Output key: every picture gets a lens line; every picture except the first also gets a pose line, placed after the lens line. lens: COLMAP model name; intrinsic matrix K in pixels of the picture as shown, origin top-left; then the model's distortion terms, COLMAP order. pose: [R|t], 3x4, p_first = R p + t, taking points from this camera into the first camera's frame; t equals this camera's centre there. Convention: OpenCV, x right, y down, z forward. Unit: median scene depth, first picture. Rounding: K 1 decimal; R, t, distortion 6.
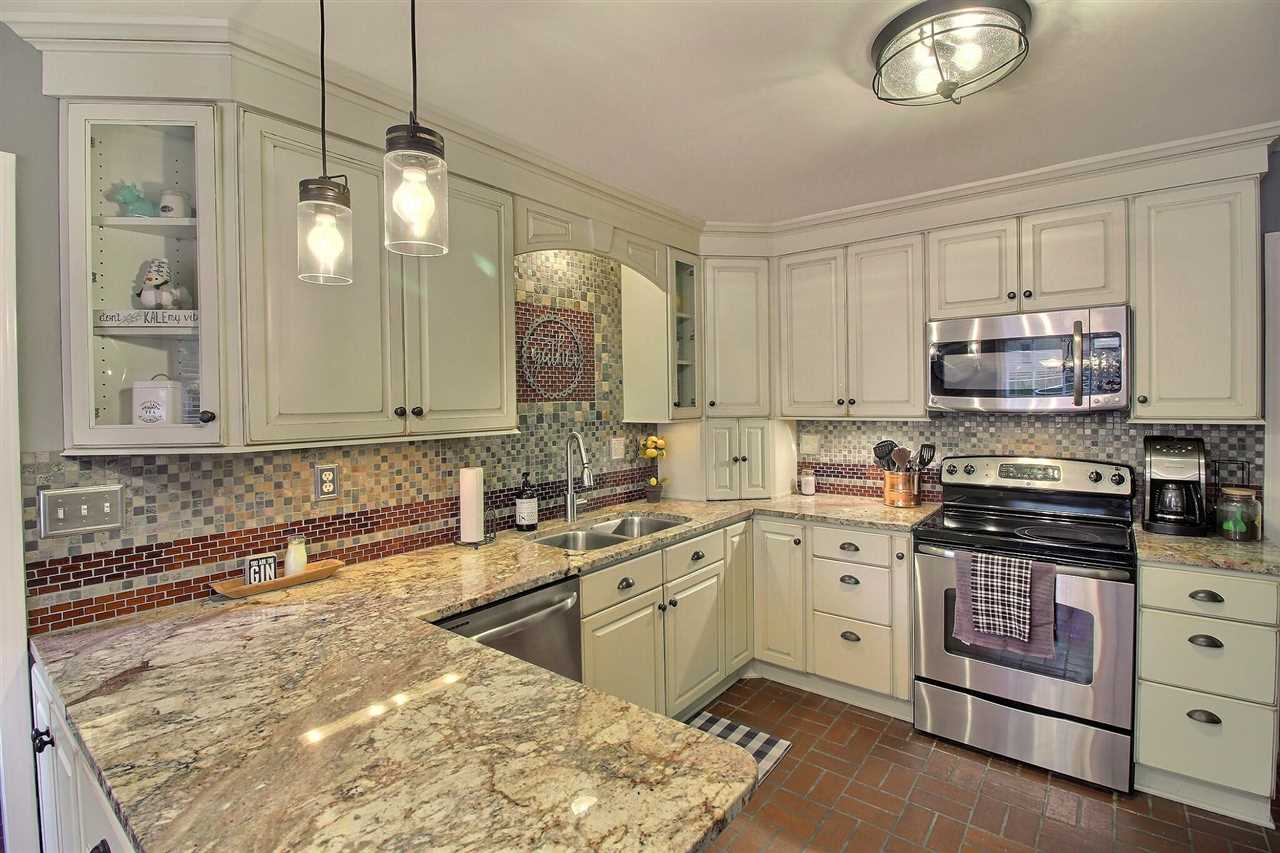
lens RADIAL K [[590.8, 0, 645.0], [0, 590.8, 405.5], [0, 0, 1]] dist [0.000318, -0.012061]
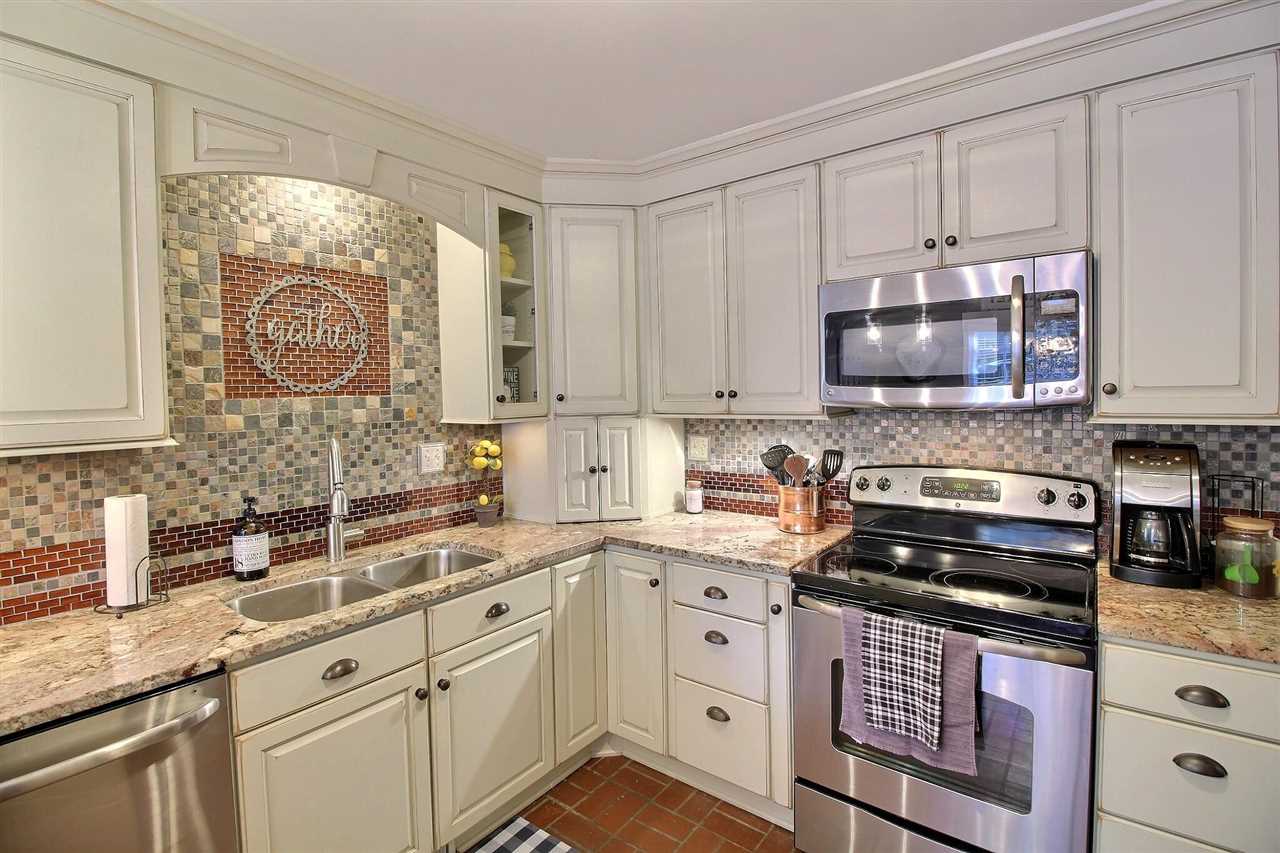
lens RADIAL K [[590.8, 0, 645.0], [0, 590.8, 405.5], [0, 0, 1]] dist [0.000318, -0.012061]
pose [[0.999839, -0.006043, 0.016902, 0.259179], [0.005829, 0.999903, 0.012662, -0.002361], [-0.016977, -0.012562, 0.999777, 0.285328]]
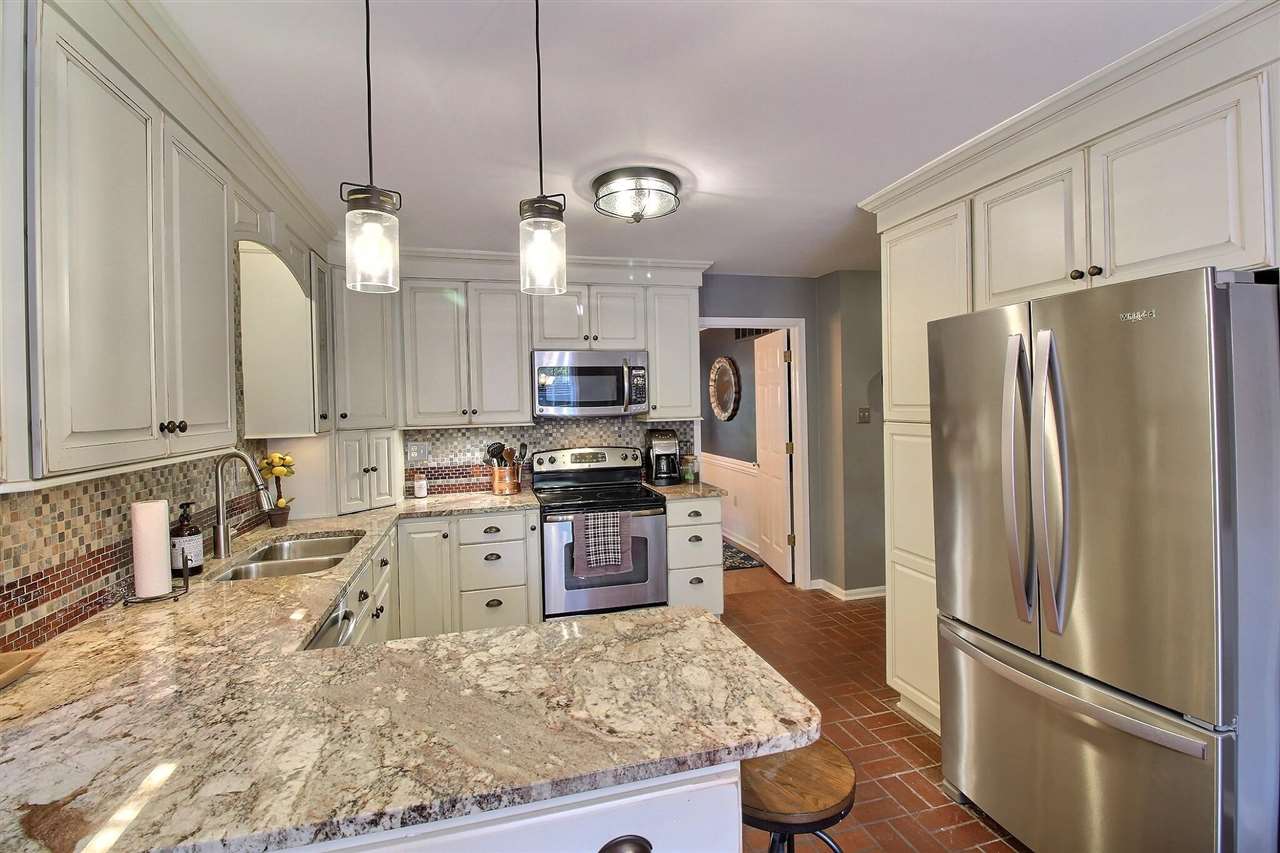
lens RADIAL K [[590.8, 0, 645.0], [0, 590.8, 405.5], [0, 0, 1]] dist [0.000318, -0.012061]
pose [[0.587694, -0.003367, 0.809076, -0.476760], [0.022873, 0.999661, -0.012455, 0.004549], [-0.808760, 0.025826, 0.587572, 0.019841]]
